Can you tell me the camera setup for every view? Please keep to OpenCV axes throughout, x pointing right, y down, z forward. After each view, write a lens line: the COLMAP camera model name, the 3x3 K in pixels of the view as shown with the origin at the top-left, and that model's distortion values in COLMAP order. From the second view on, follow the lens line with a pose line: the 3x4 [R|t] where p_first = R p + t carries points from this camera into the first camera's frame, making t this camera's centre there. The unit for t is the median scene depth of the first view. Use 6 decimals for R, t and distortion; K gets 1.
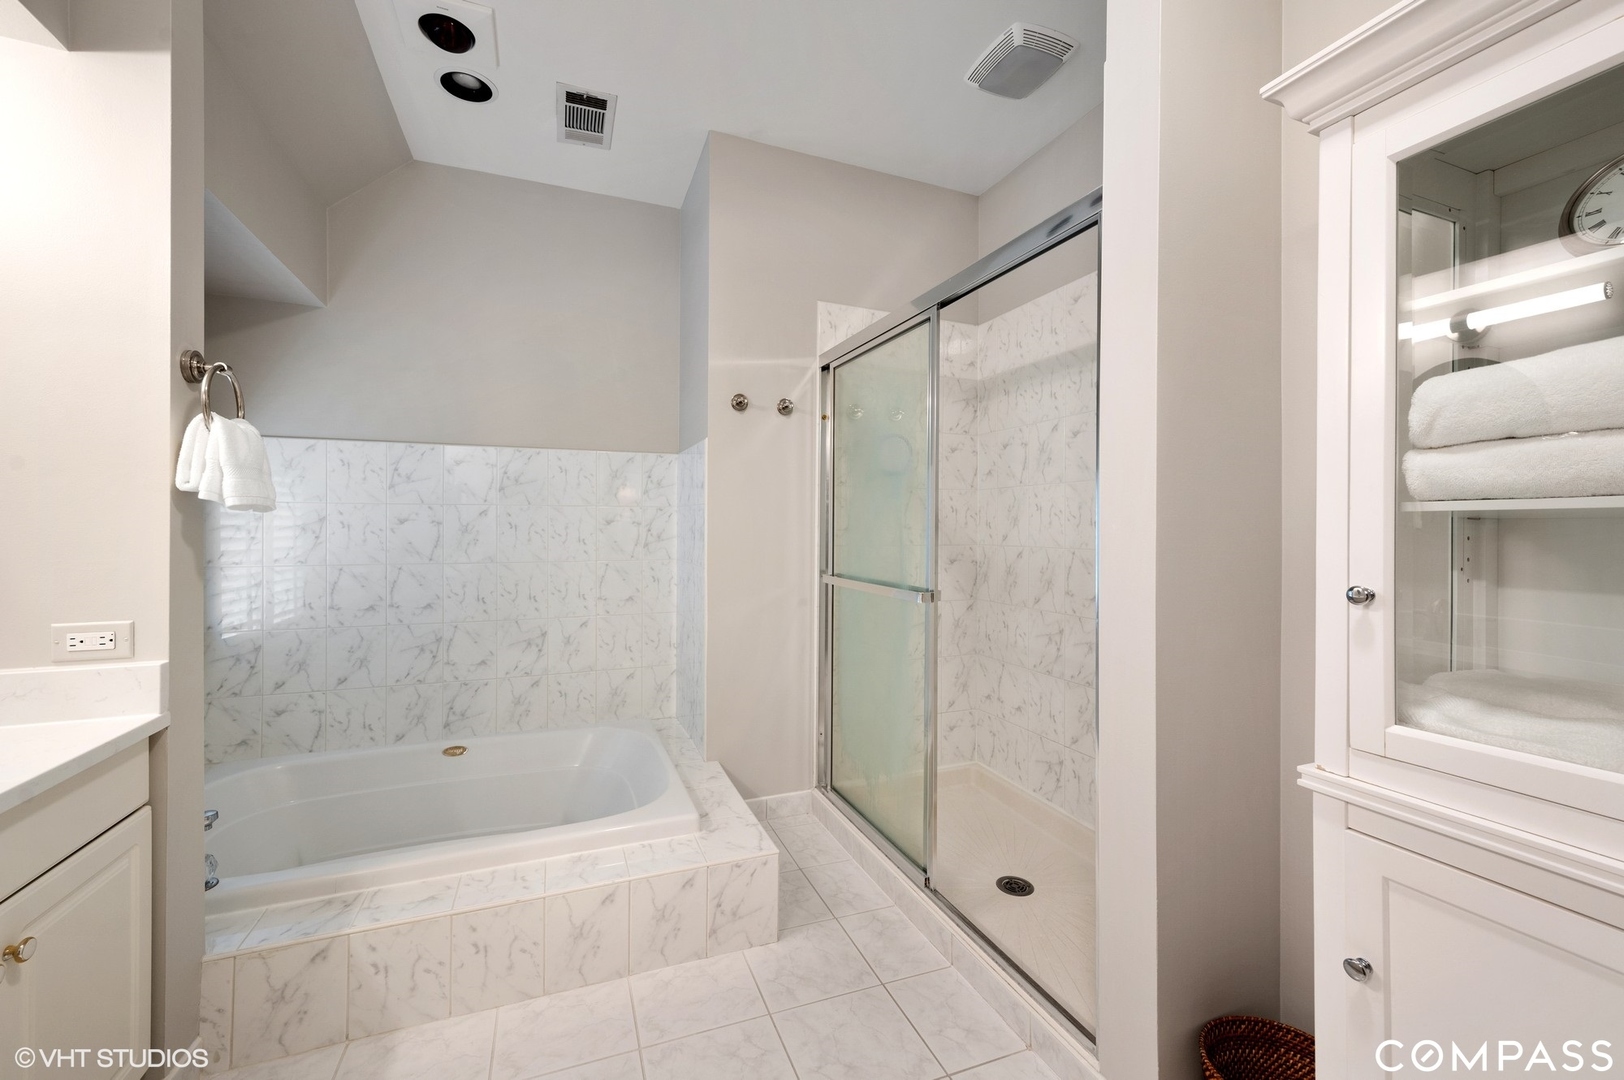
lens RADIAL K [[645.1, 0, 808.3], [0, 645.1, 526.7], [0, 0, 1]] dist [0.005960, -0.000486]
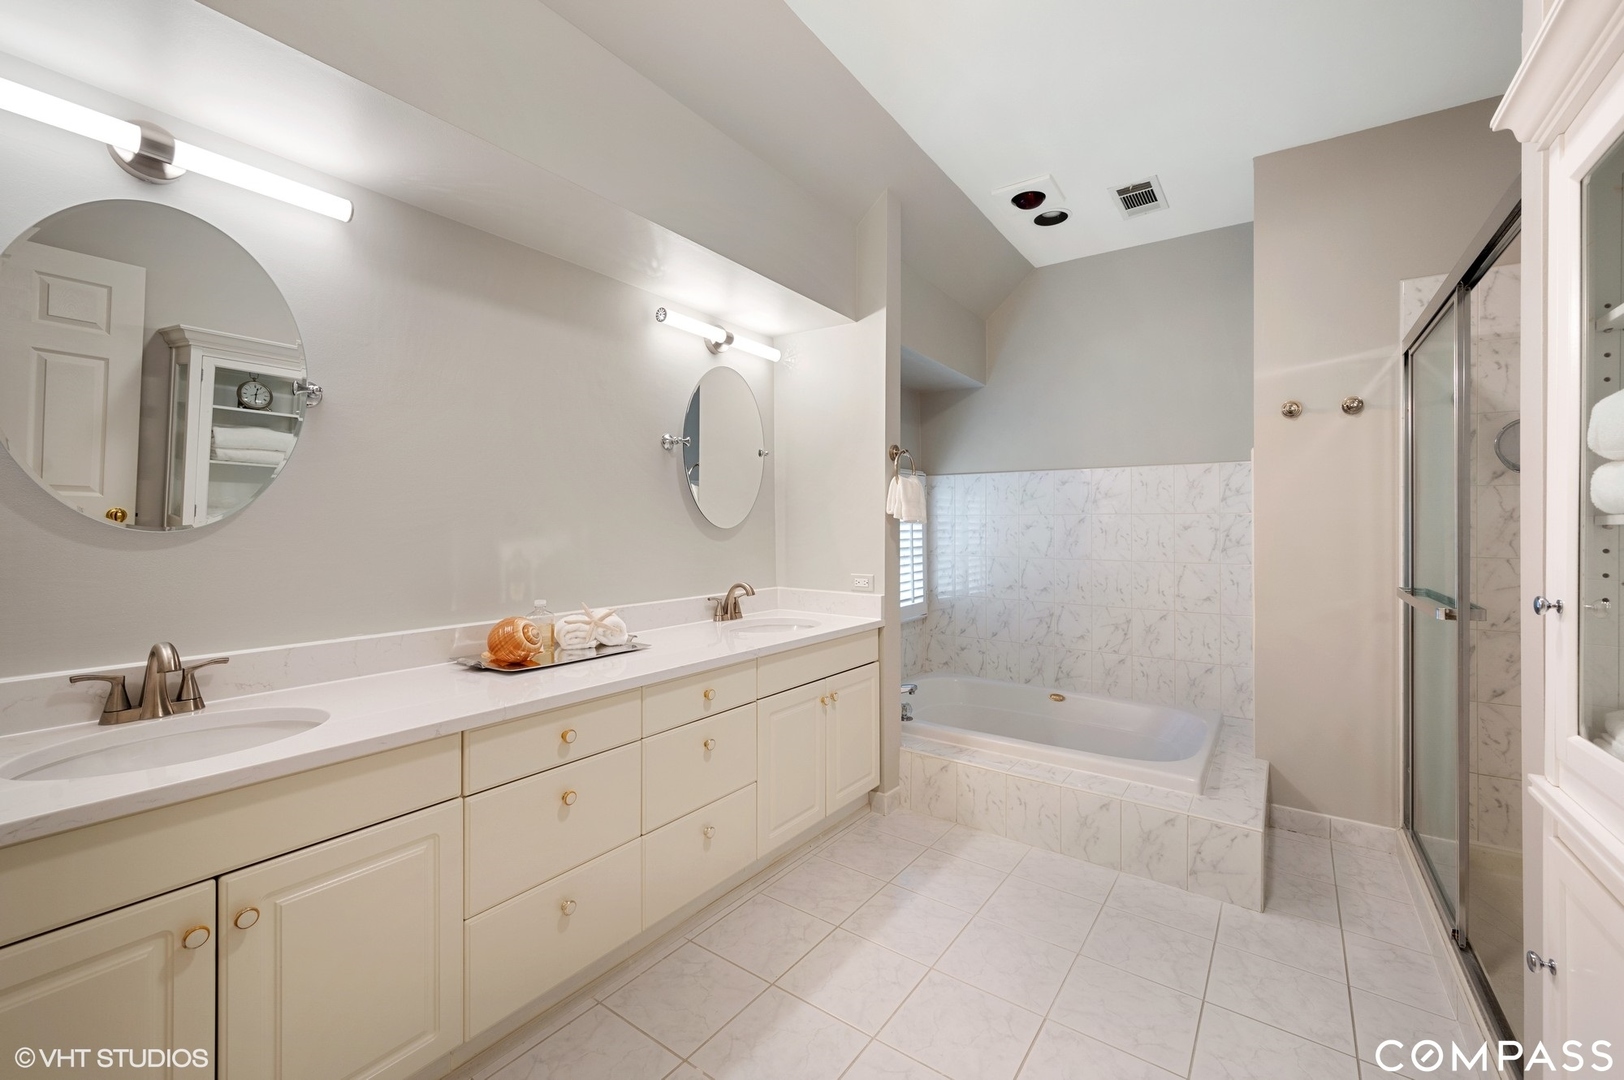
lens RADIAL K [[645.1, 0, 812.7], [0, 645.1, 529.1], [0, 0, 1]] dist [0.005960, -0.000486]
pose [[0.538988, 0.003224, -0.842307, 0.330911], [-0.003879, 0.999992, 0.001345, -0.004656], [0.842304, 0.002542, 0.538996, -0.165498]]
